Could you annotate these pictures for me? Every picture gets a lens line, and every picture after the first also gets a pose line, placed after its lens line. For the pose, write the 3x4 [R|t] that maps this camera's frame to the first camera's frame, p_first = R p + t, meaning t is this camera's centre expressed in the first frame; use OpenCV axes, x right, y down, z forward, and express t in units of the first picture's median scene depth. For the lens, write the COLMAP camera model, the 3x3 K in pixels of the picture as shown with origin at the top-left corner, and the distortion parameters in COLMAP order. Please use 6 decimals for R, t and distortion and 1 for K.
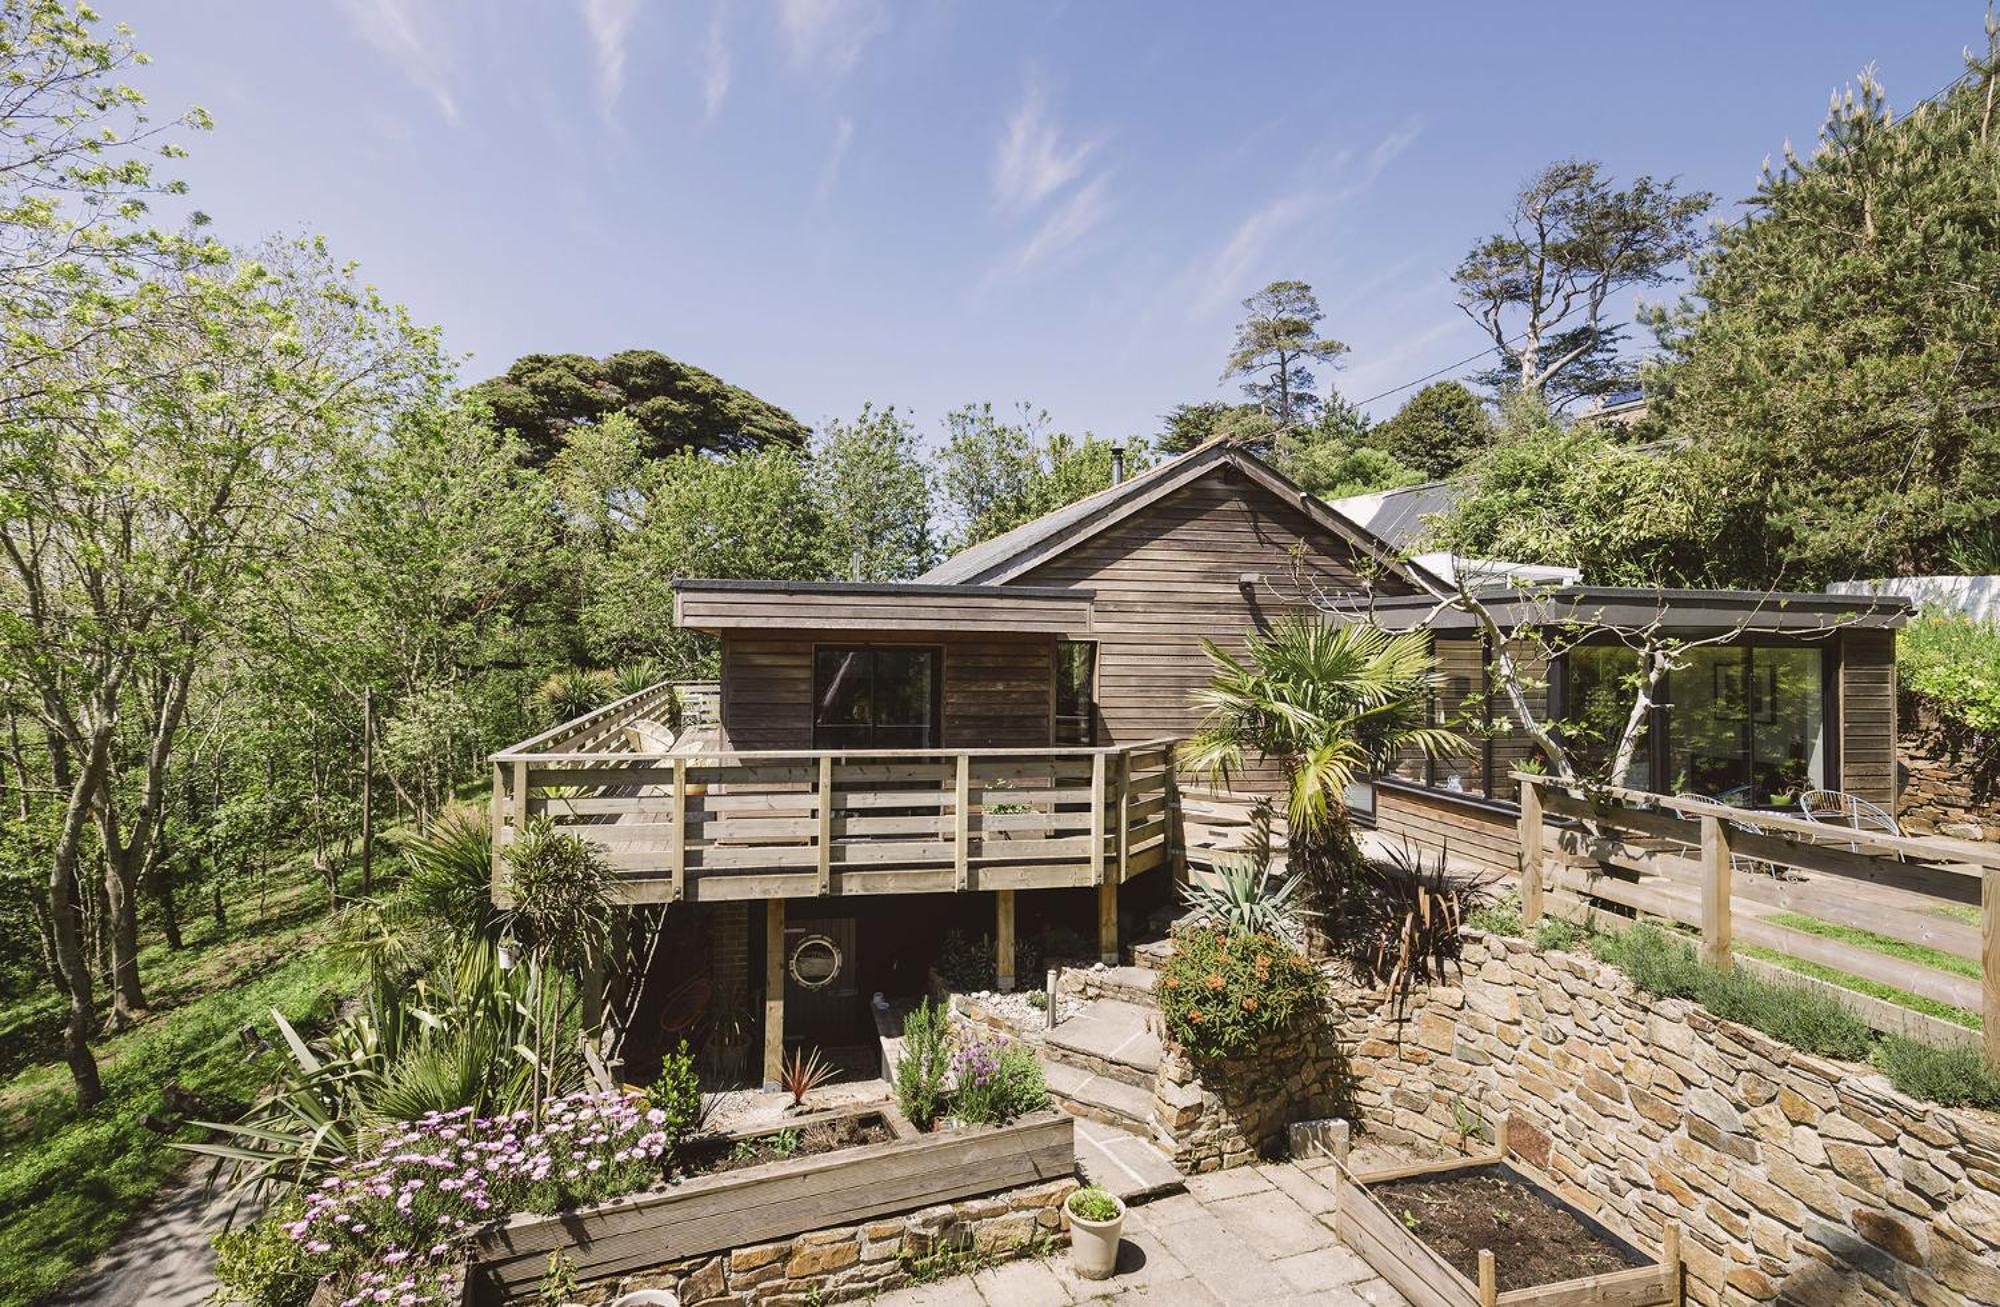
lens RADIAL K [[983.2, 0, 946.7], [0, 983.2, 638.5], [0, 0, 1]] dist [0.014506, -0.005054]
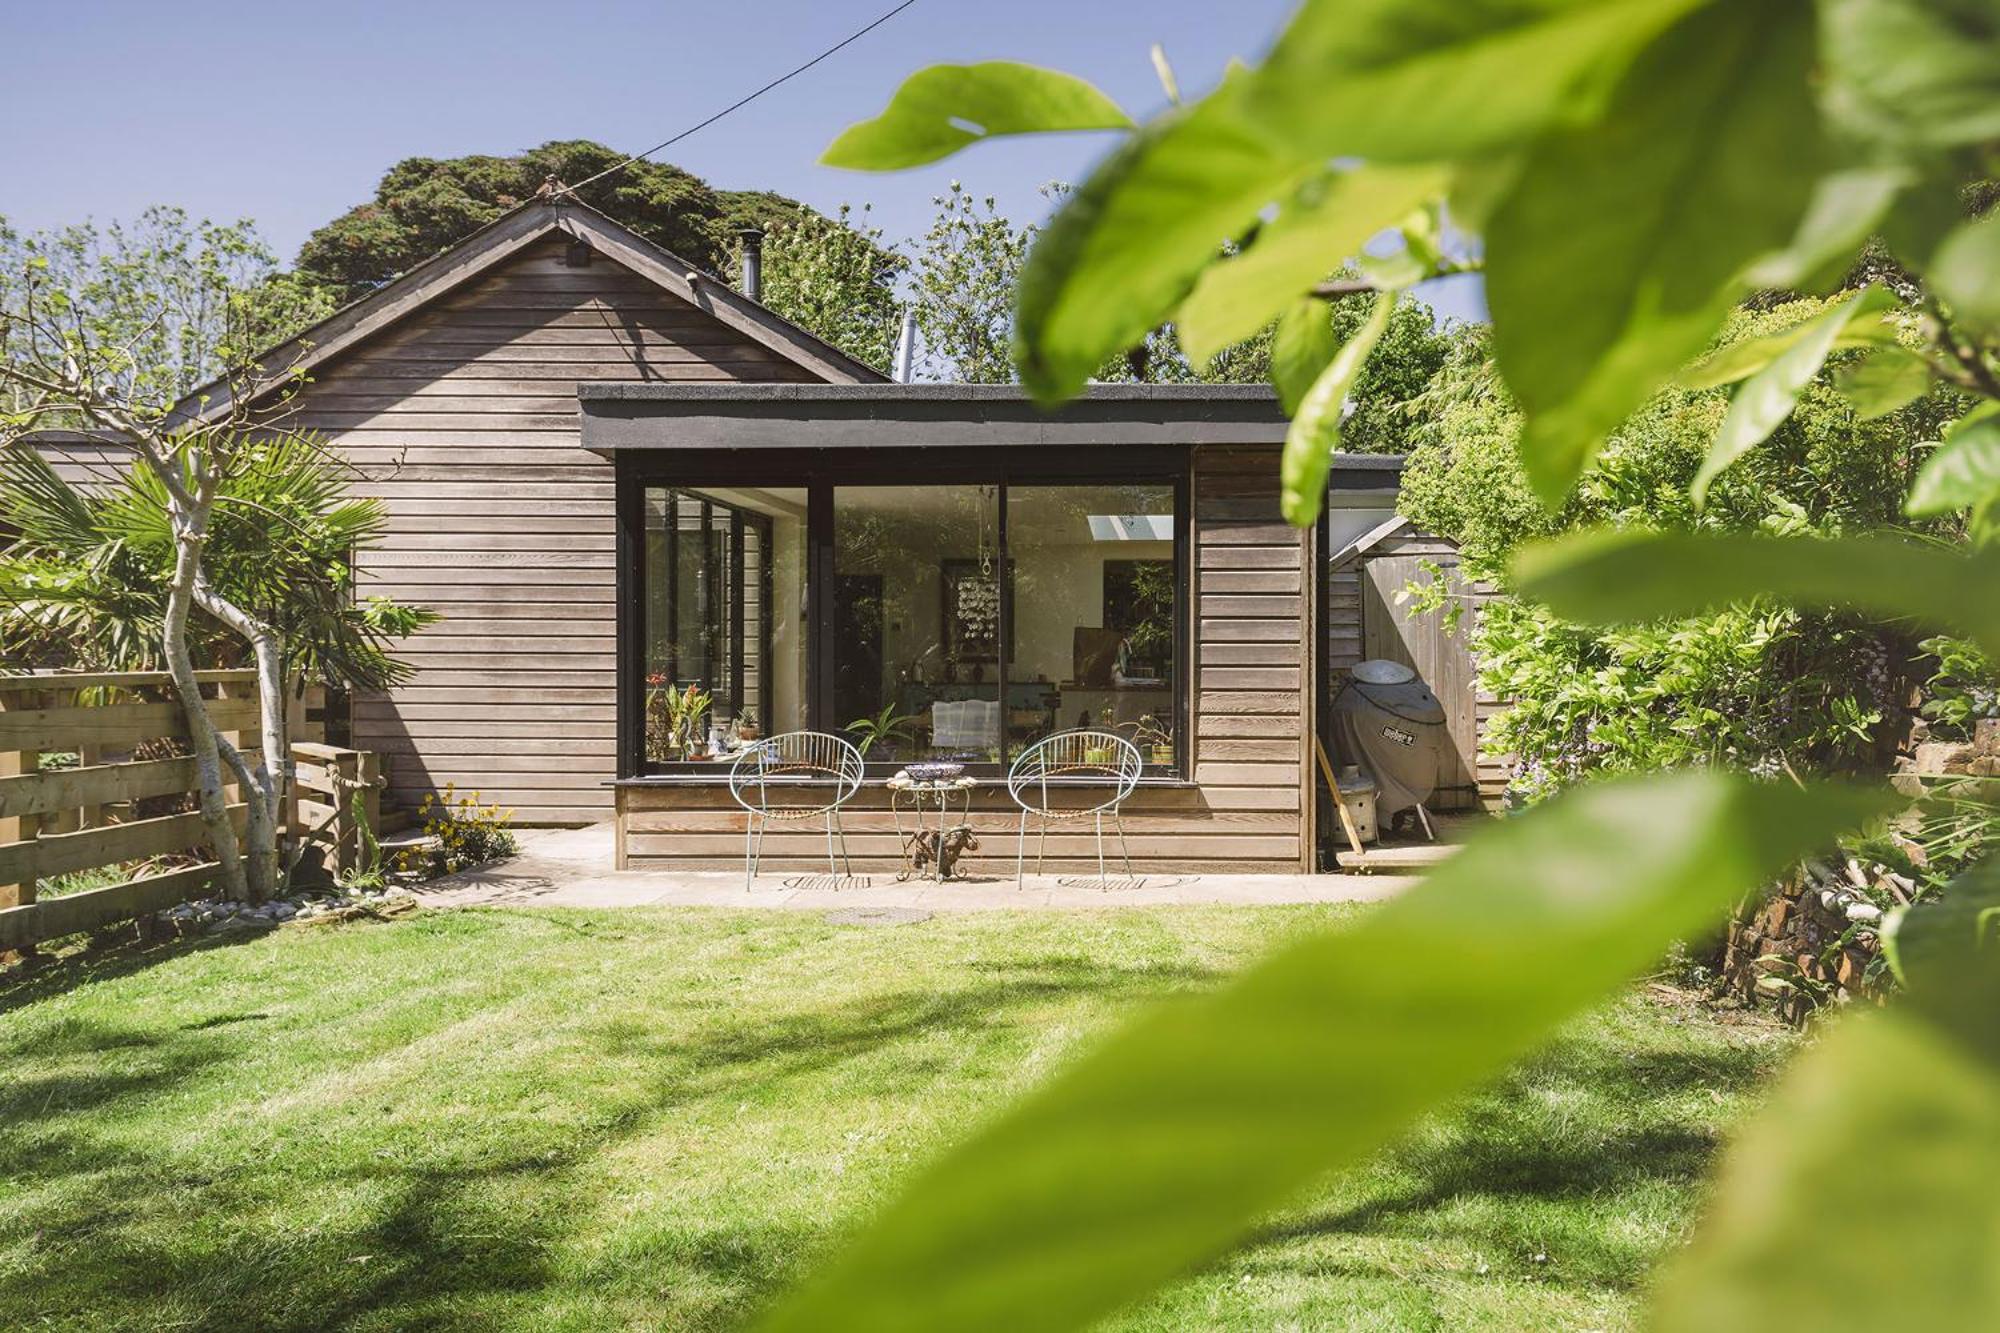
lens RADIAL K [[1750.3, 0, 1014.4], [0, 1750.3, 655.0], [0, 0, 1]] dist [0.130093, 0.010038]
pose [[0.959654, -0.002156, -0.281176, 0.554334], [0.003415, 0.999986, 0.003988, 0.050352], [0.281164, -0.004787, 0.959648, 0.022292]]
